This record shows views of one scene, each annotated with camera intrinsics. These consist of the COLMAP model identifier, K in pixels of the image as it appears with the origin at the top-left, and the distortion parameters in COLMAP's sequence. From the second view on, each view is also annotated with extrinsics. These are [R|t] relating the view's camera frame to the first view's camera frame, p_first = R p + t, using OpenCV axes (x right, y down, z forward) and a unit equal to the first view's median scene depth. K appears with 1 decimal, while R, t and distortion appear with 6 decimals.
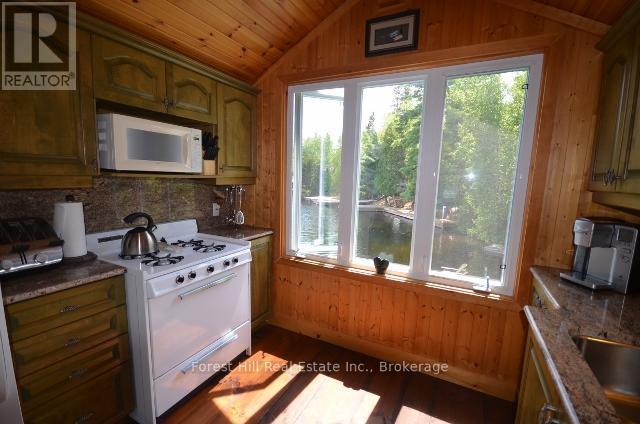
lens RADIAL K [[282.5, 0, 324.0], [0, 282.5, 216.8], [0, 0, 1]] dist [0.000655, -0.000717]
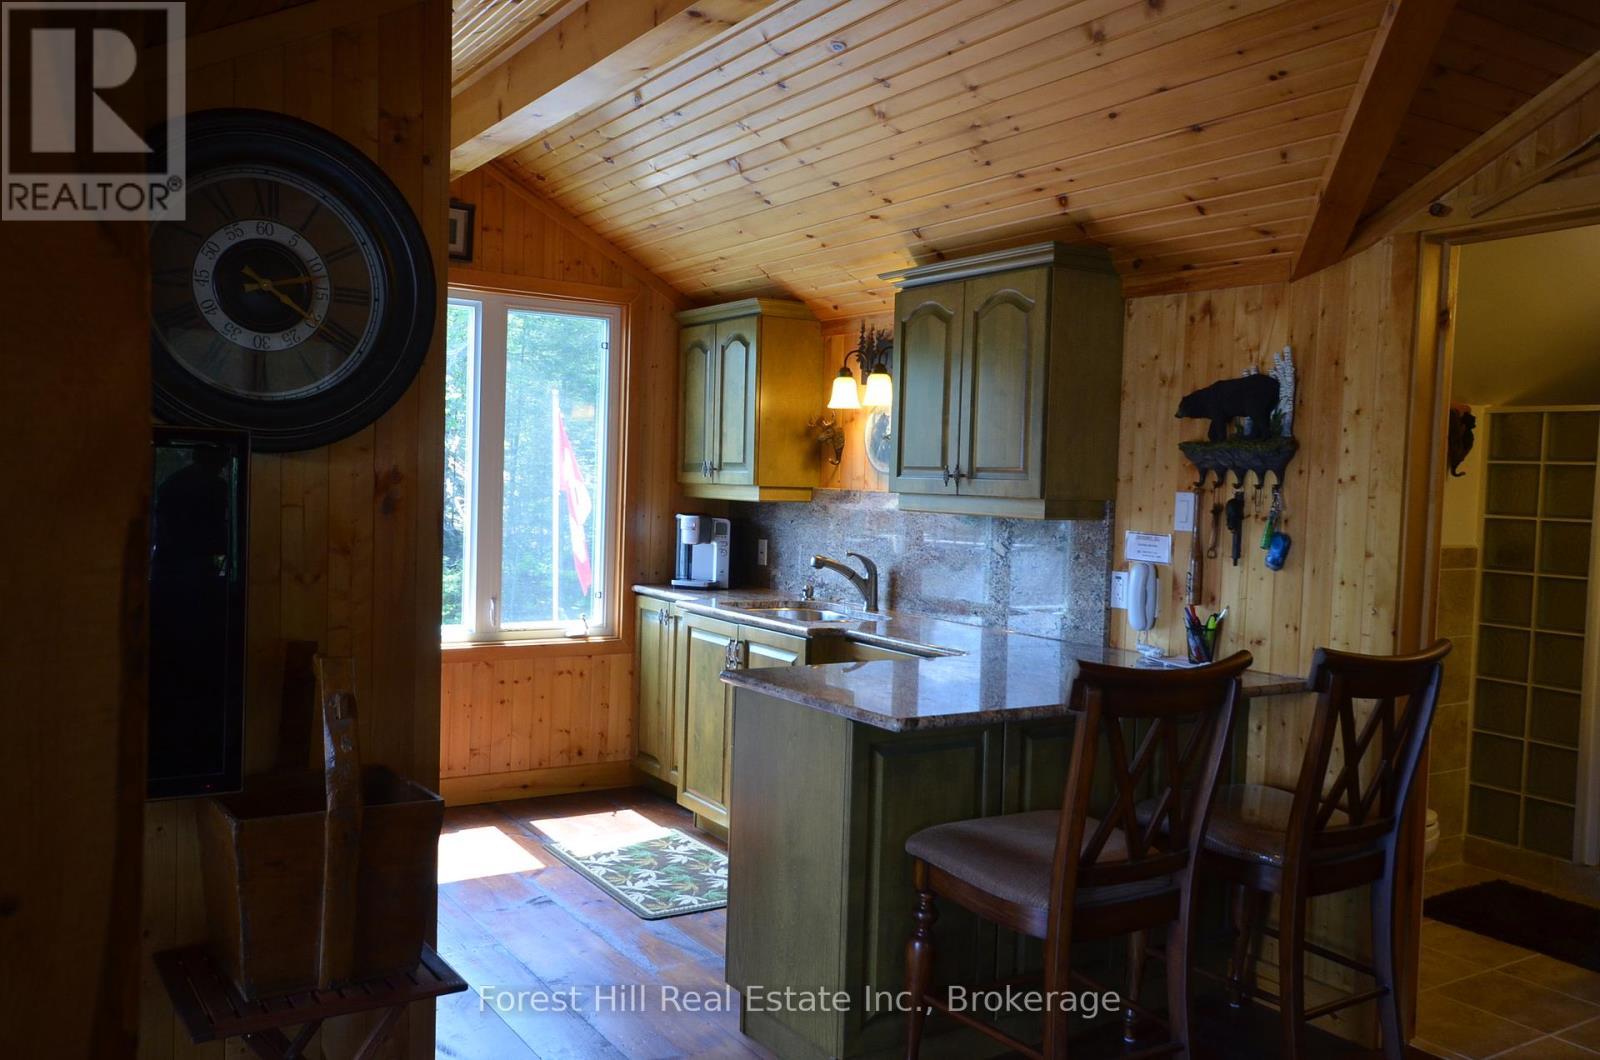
lens RADIAL K [[1280.7, 0, 803.4], [0, 1280.7, 538.2], [0, 0, 1]] dist [0.013717, 0.000984]
pose [[0.510388, -0.055794, 0.858132, -1.554003], [0.104296, 0.994543, 0.002631, 0.071935], [-0.853596, 0.088157, 0.513422, -0.907172]]
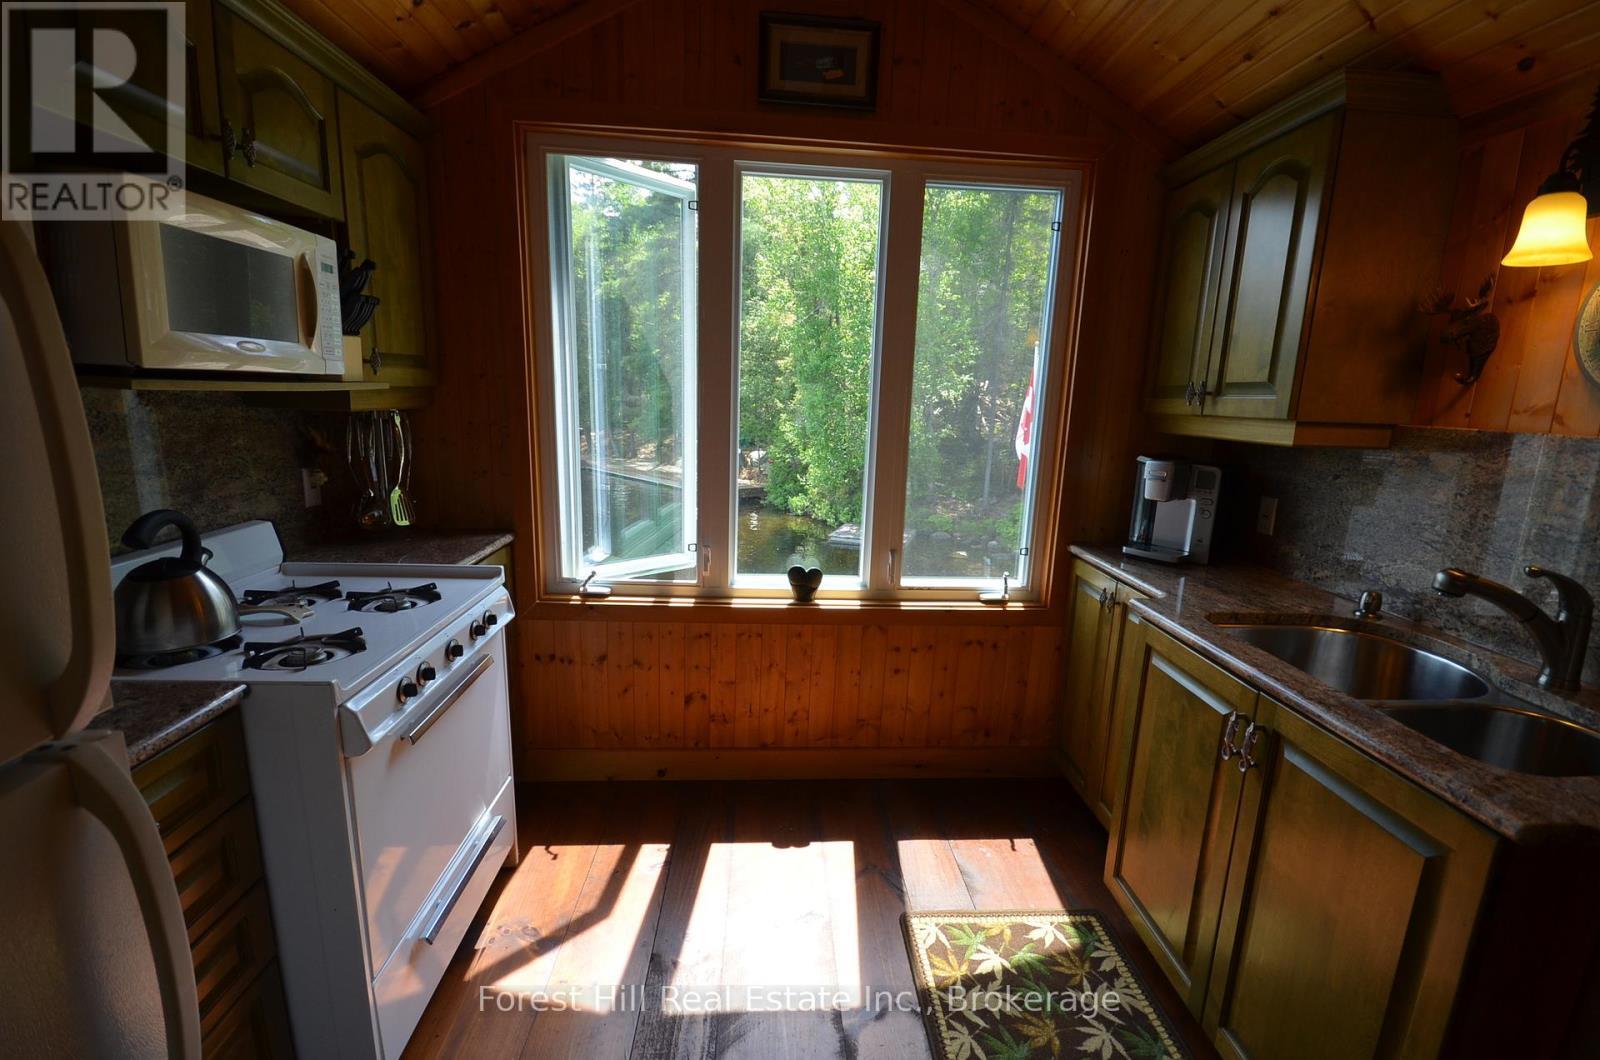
lens RADIAL K [[706.2, 0, 821.7], [0, 706.2, 542.9], [0, 0, 1]] dist [0.000655, -0.000717]
pose [[0.857709, -0.108460, 0.502565, -0.361823], [0.063807, 0.992394, 0.105275, -0.012348], [-0.510161, -0.058228, 0.858106, 0.001496]]
